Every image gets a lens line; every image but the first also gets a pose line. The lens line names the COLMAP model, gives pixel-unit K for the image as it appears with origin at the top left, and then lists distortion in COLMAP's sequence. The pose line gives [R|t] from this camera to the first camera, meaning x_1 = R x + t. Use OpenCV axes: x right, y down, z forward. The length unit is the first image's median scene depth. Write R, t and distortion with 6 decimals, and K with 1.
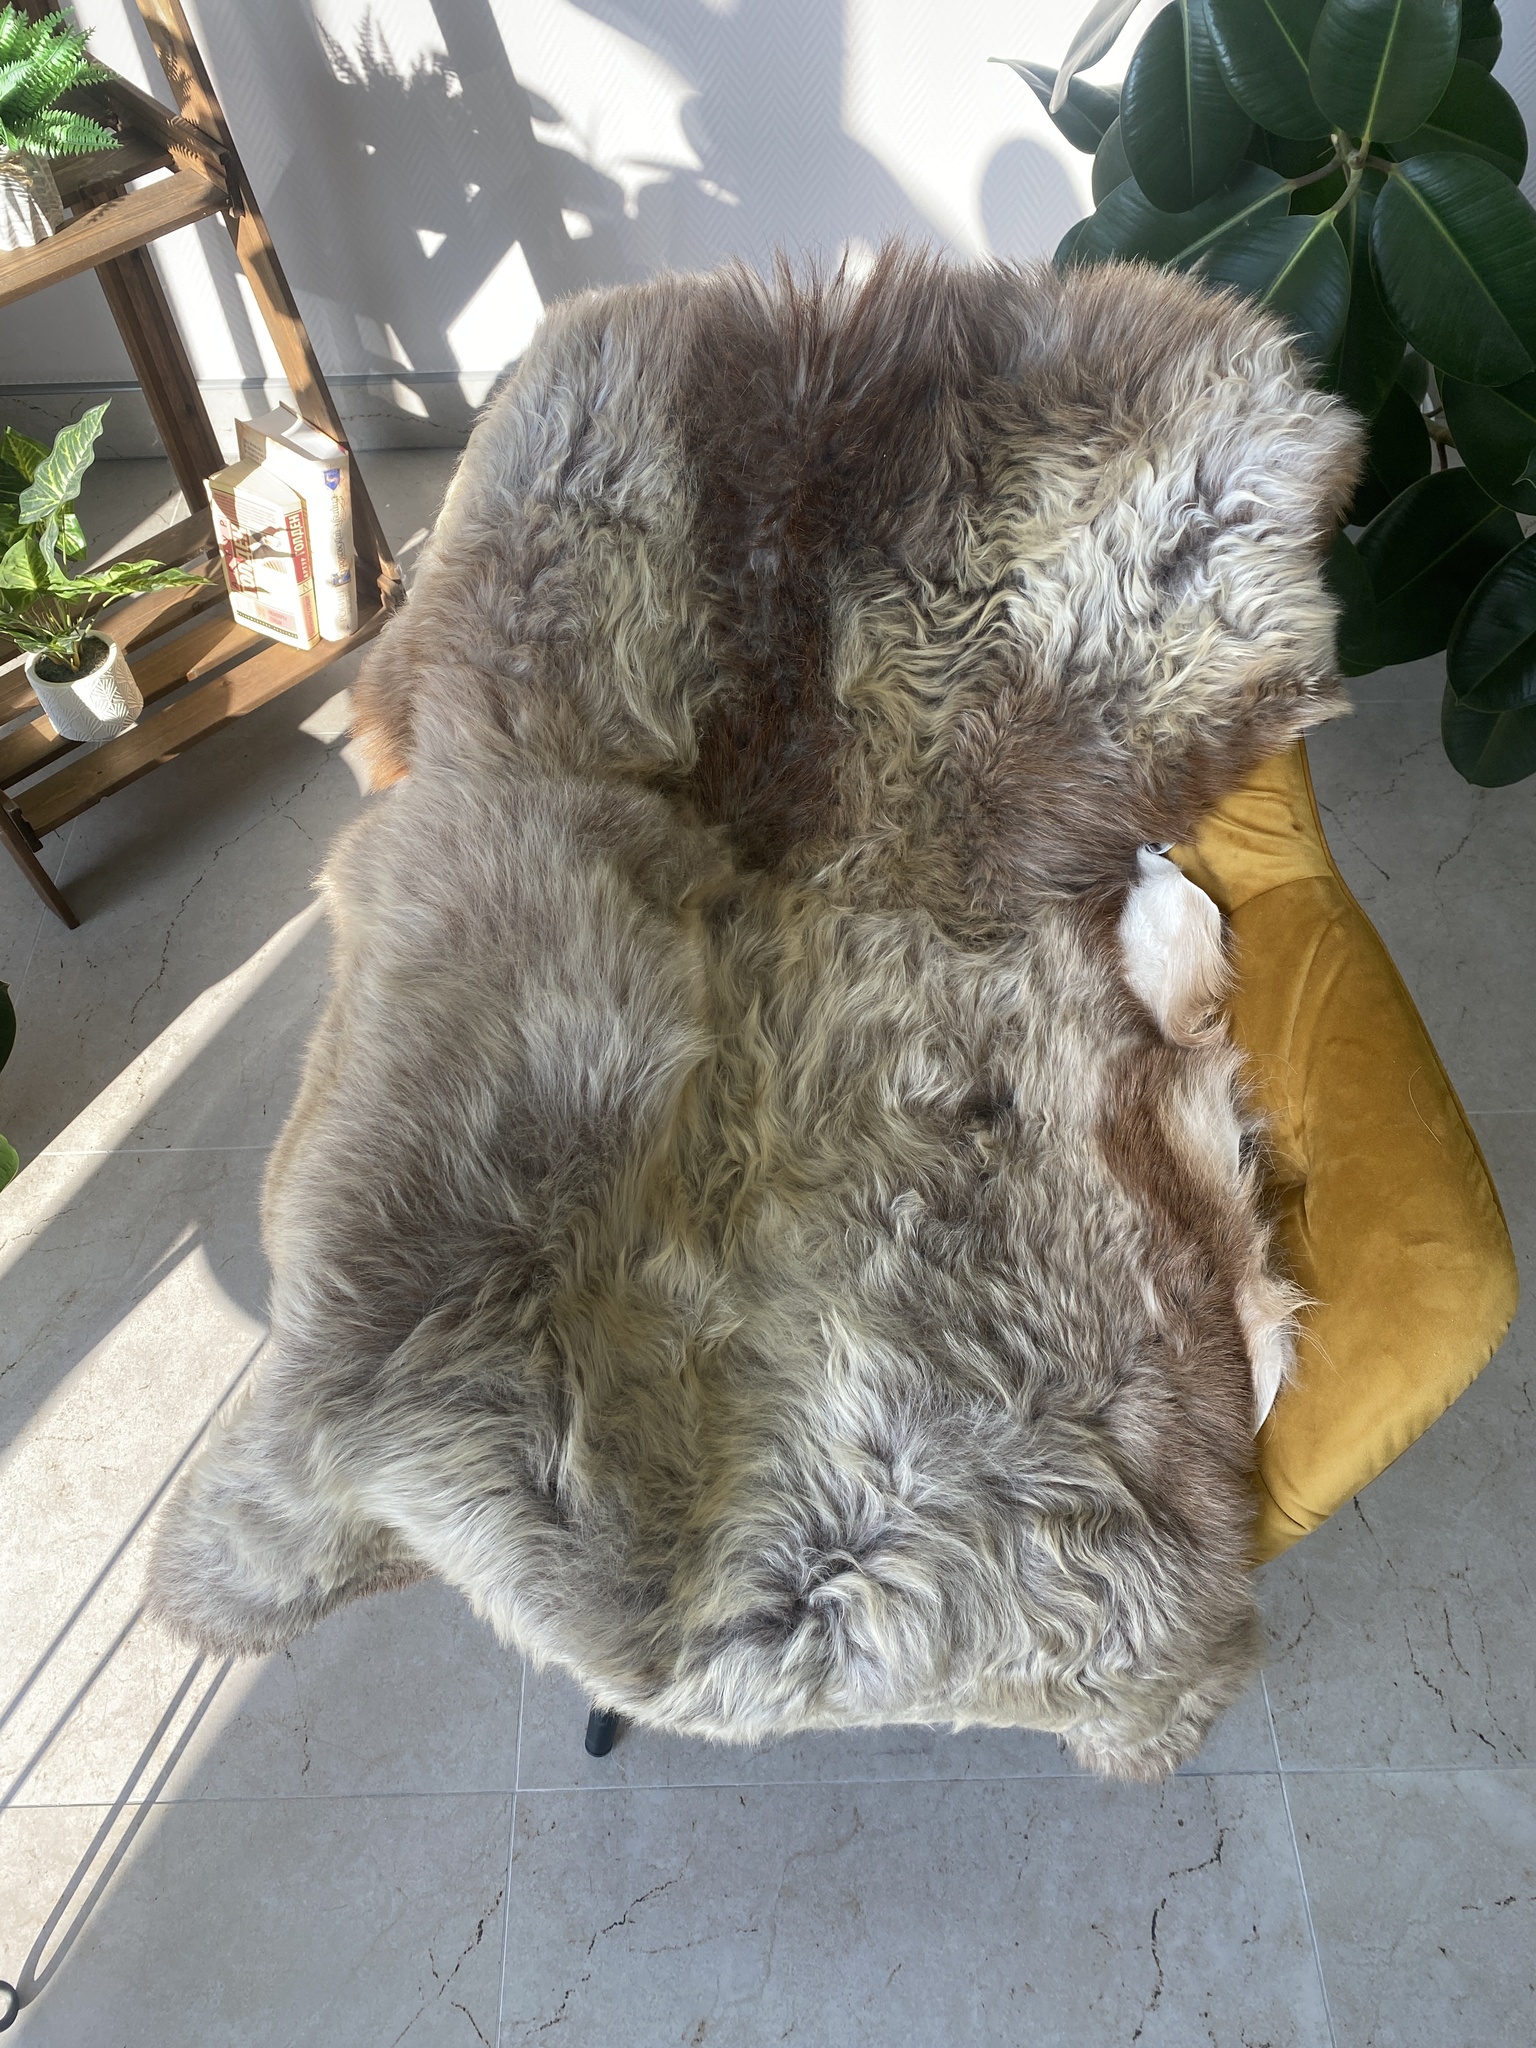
lens RADIAL K [[1606.0, 0, 771.9], [0, 1606.0, 992.4], [0, 0, 1]] dist [0.006247, -0.008285]
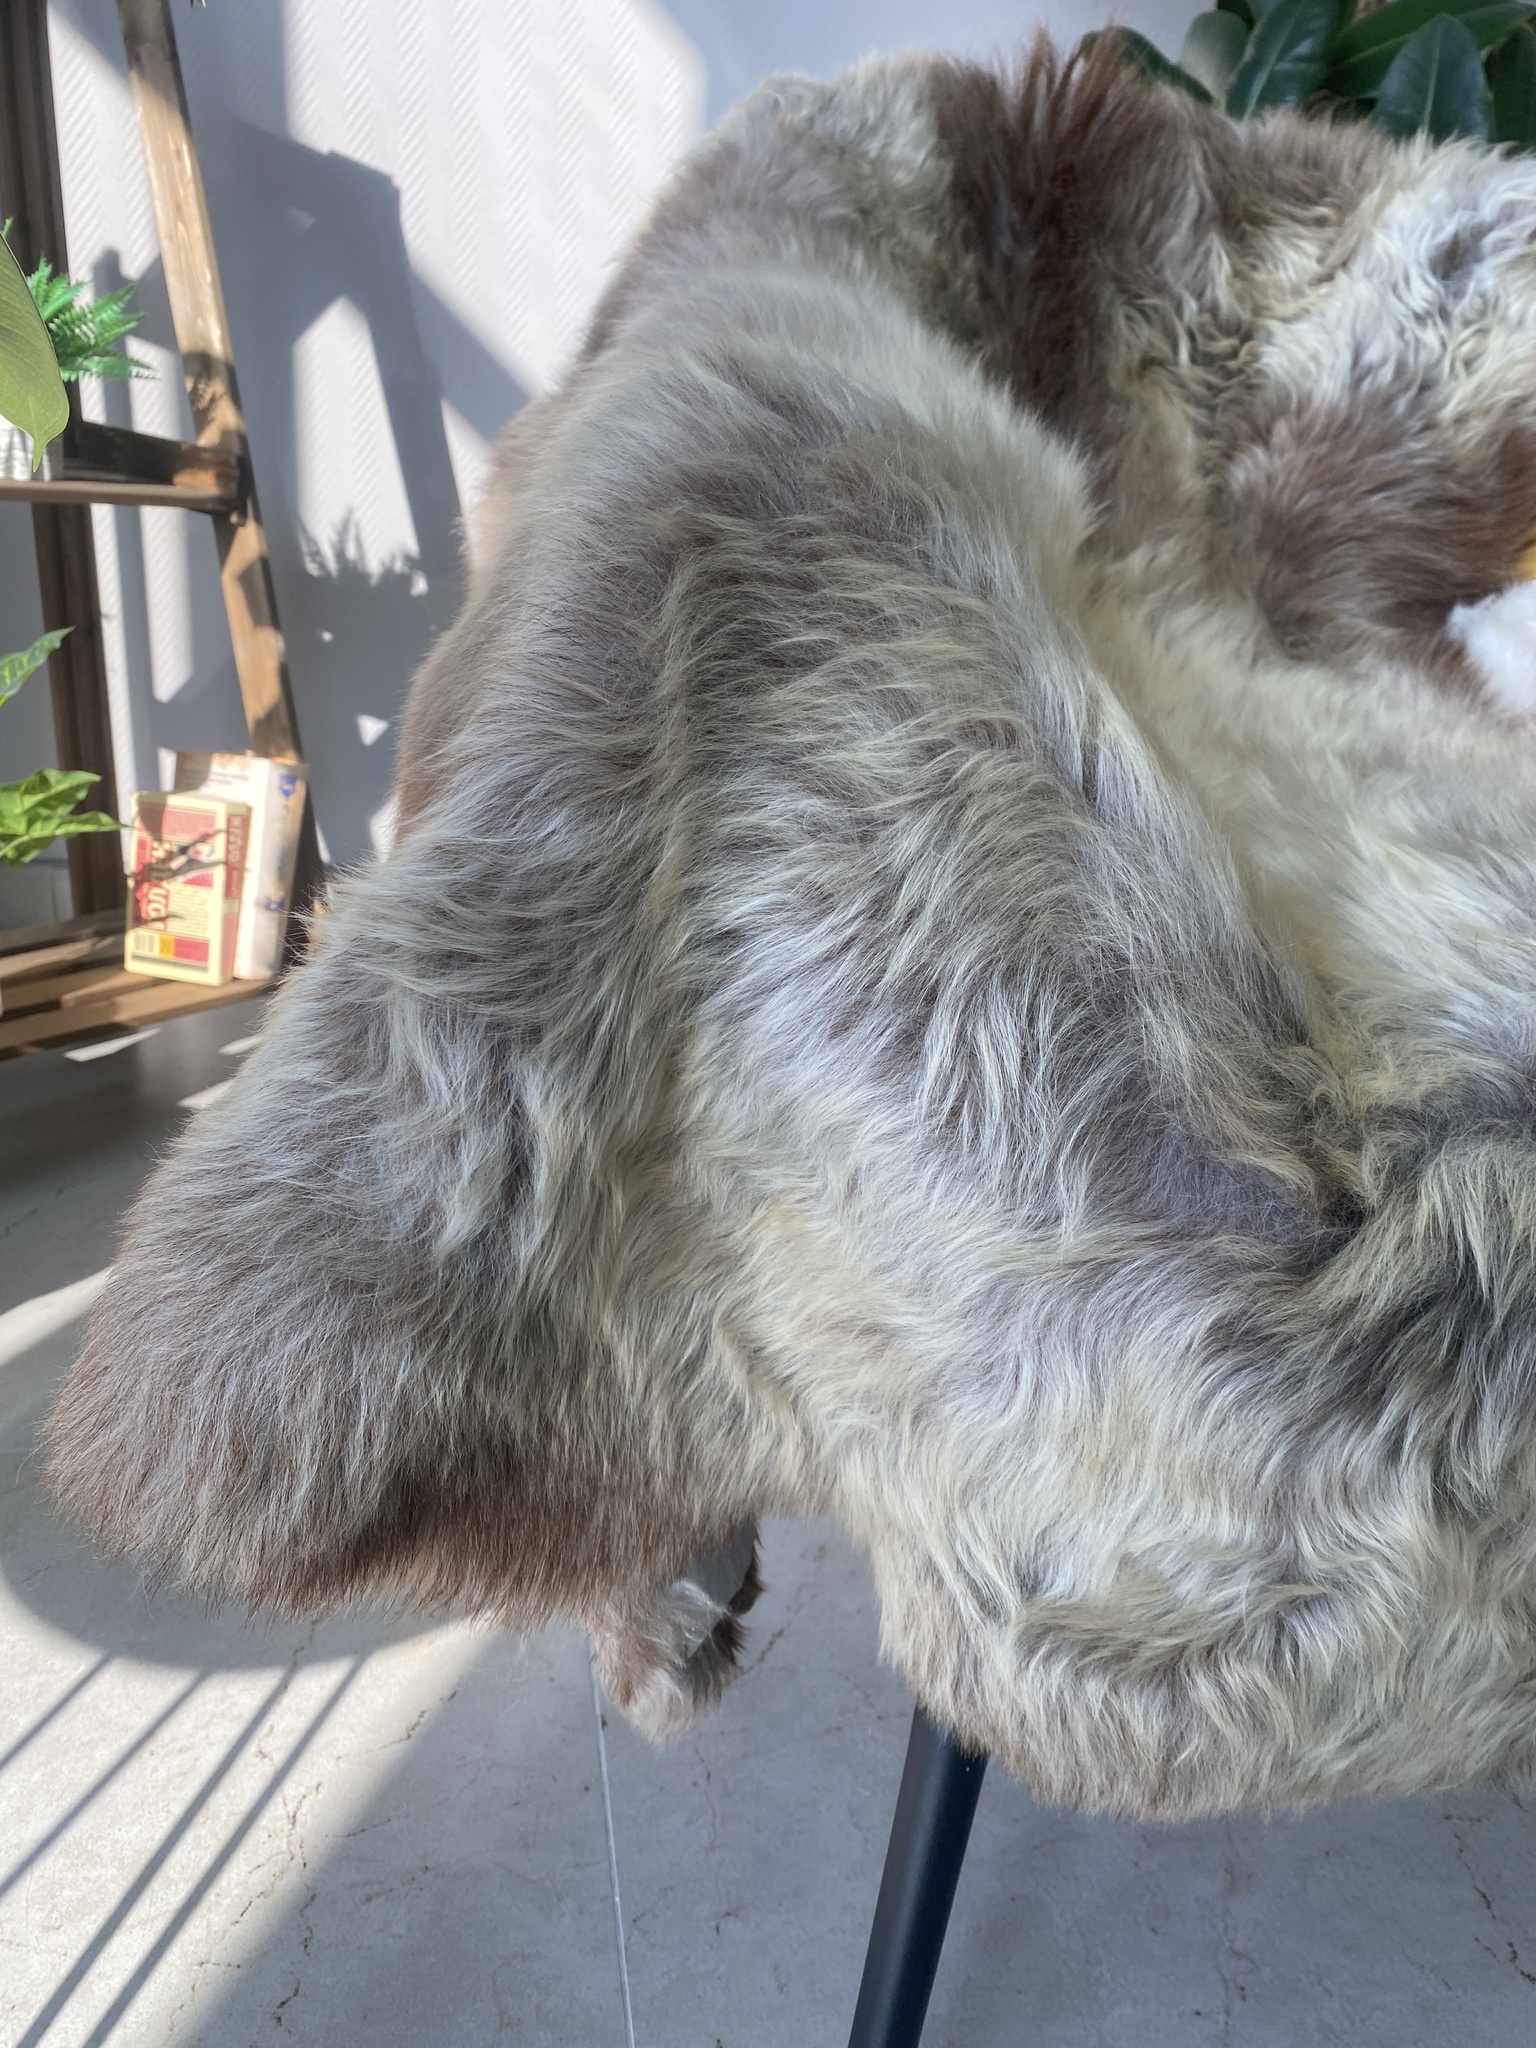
lens RADIAL K [[1606.0, 0, 771.9], [0, 1606.0, 992.4], [0, 0, 1]] dist [0.006247, -0.008285]
pose [[0.984115, 0.028005, 0.175310, -0.186840], [0.083435, 0.798674, -0.595952, 0.383371], [-0.156705, 0.601112, 0.783650, 0.373452]]
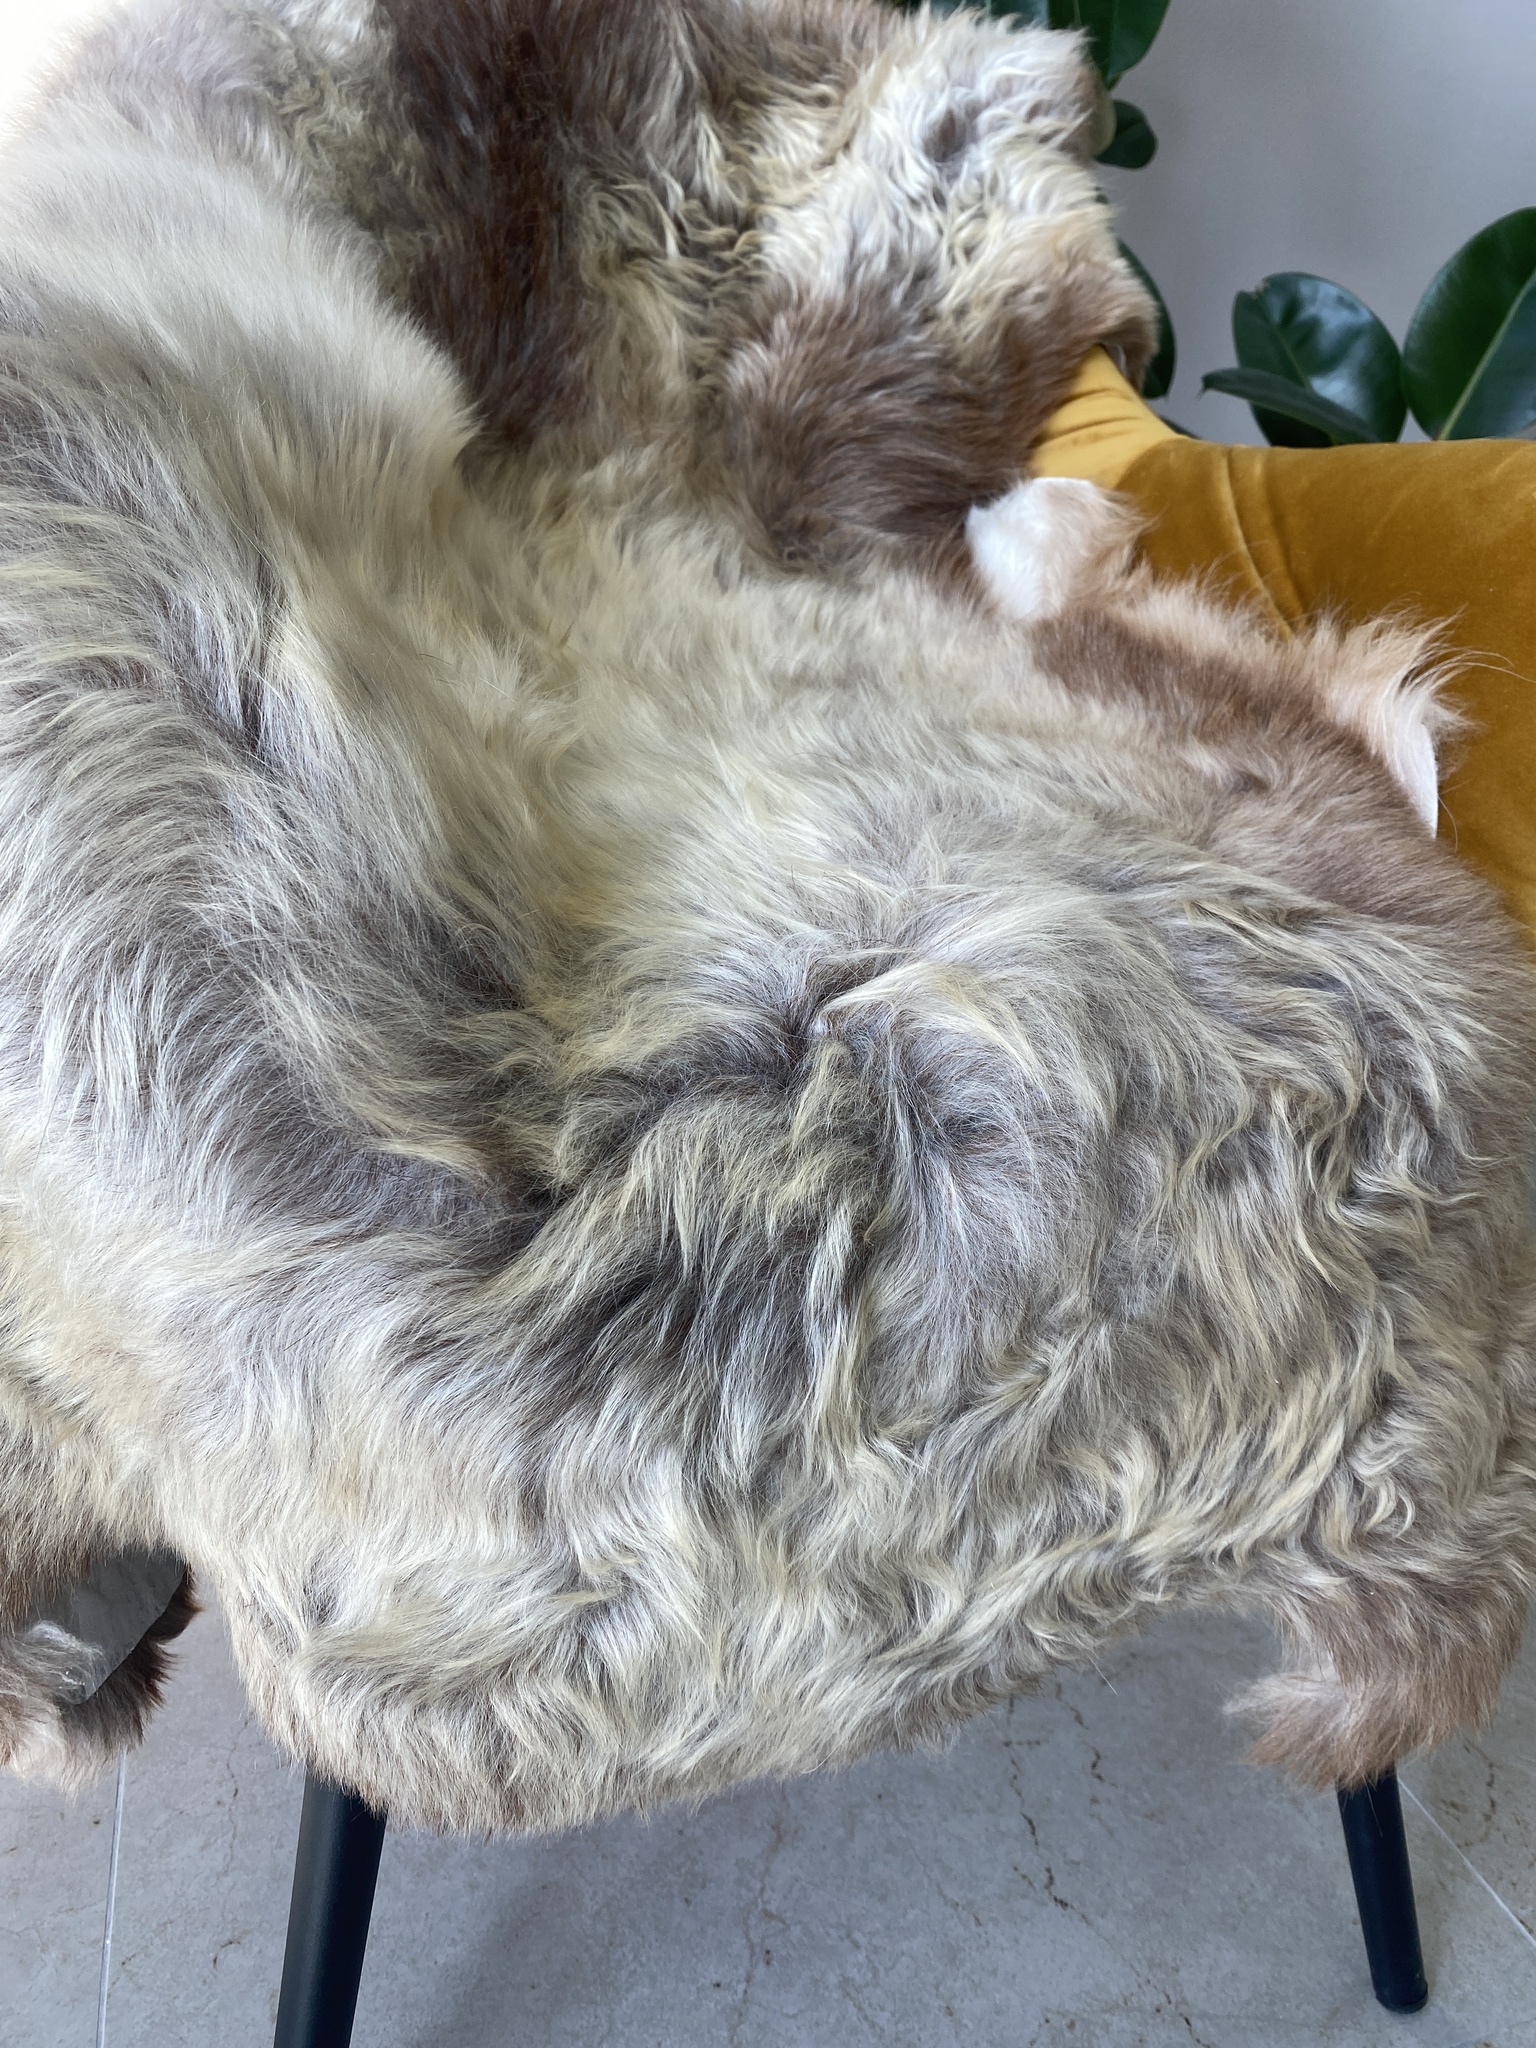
lens RADIAL K [[1606.0, 0, 771.9], [0, 1606.0, 992.4], [0, 0, 1]] dist [0.006247, -0.008285]
pose [[0.958107, -0.042060, 0.283306, -0.073220], [0.196608, 0.815874, -0.543778, 0.373041], [-0.208271, 0.576698, 0.789964, 0.376532]]
